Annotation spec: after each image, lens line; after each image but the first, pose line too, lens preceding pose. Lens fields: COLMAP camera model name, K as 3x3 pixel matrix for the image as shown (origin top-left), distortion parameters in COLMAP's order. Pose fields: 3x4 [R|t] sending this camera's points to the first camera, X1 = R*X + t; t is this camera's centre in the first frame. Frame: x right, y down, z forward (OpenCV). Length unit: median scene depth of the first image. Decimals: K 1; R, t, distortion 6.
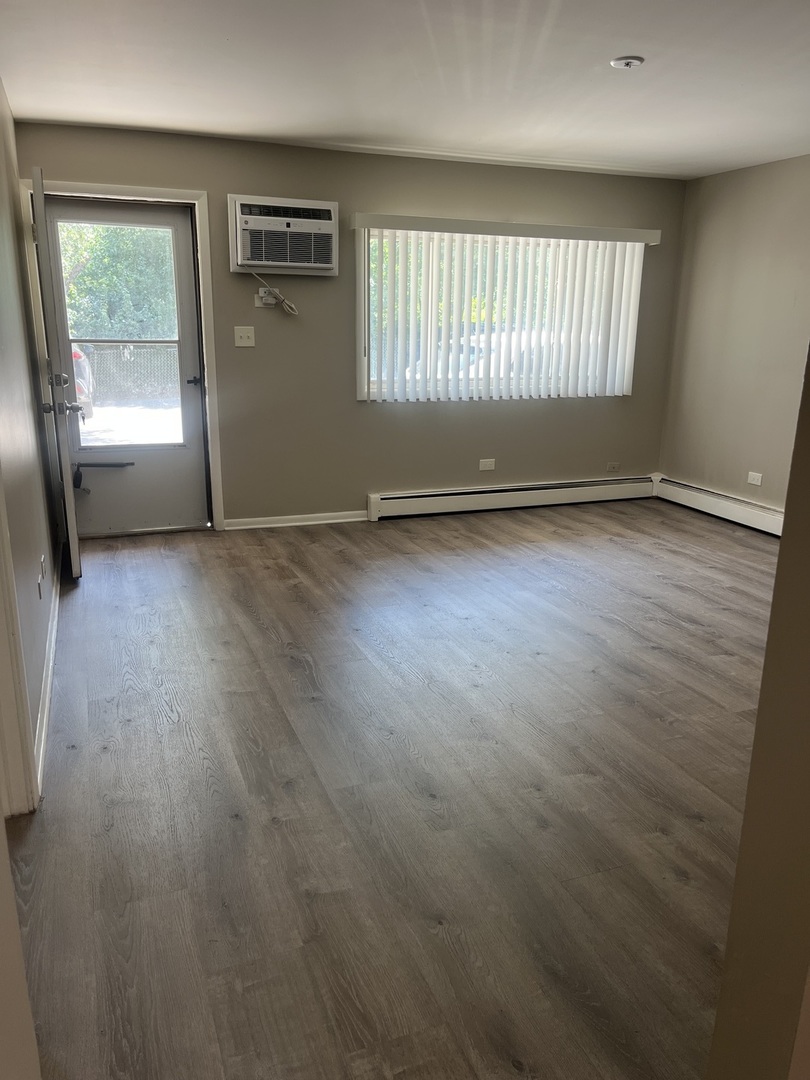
lens RADIAL K [[819.5, 0, 405.0], [0, 819.5, 540.0], [0, 0, 1]] dist [0.004573, -0.005937]
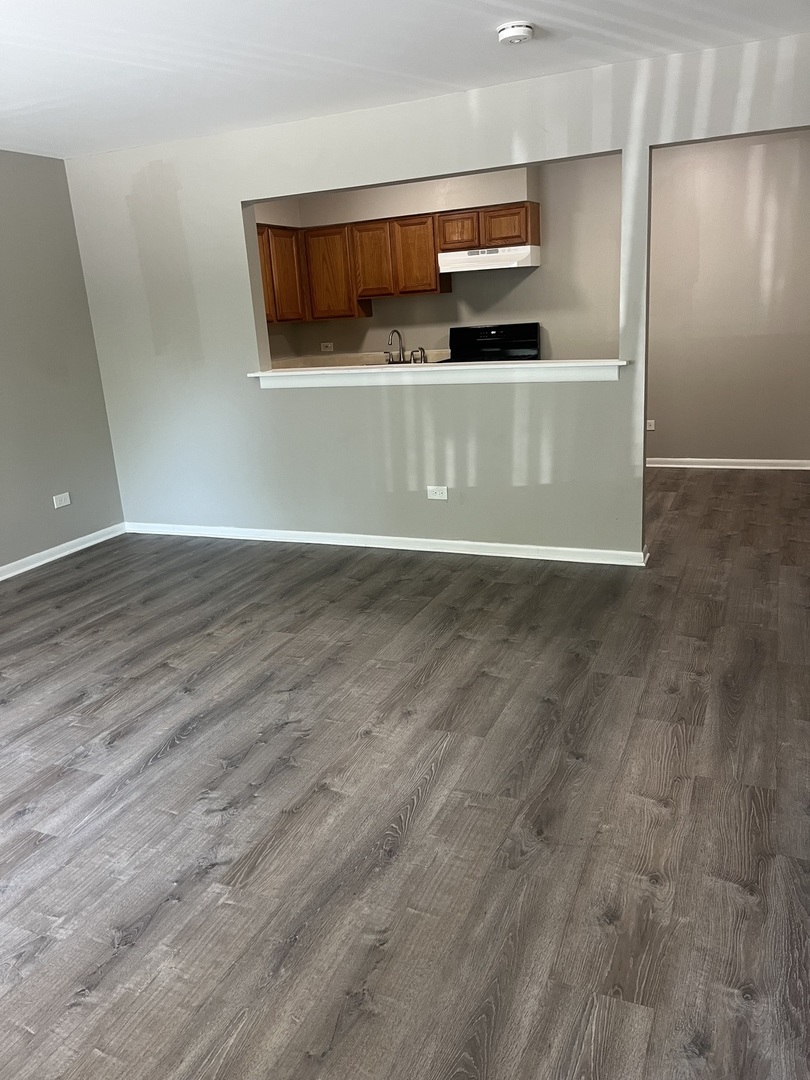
lens RADIAL K [[819.5, 0, 405.0], [0, 819.5, 540.0], [0, 0, 1]] dist [0.004573, -0.005937]
pose [[-0.711400, -0.157091, 0.685005, -0.480730], [0.234100, 0.866065, 0.441734, -0.374137], [-0.662651, 0.474610, -0.579344, 1.377023]]
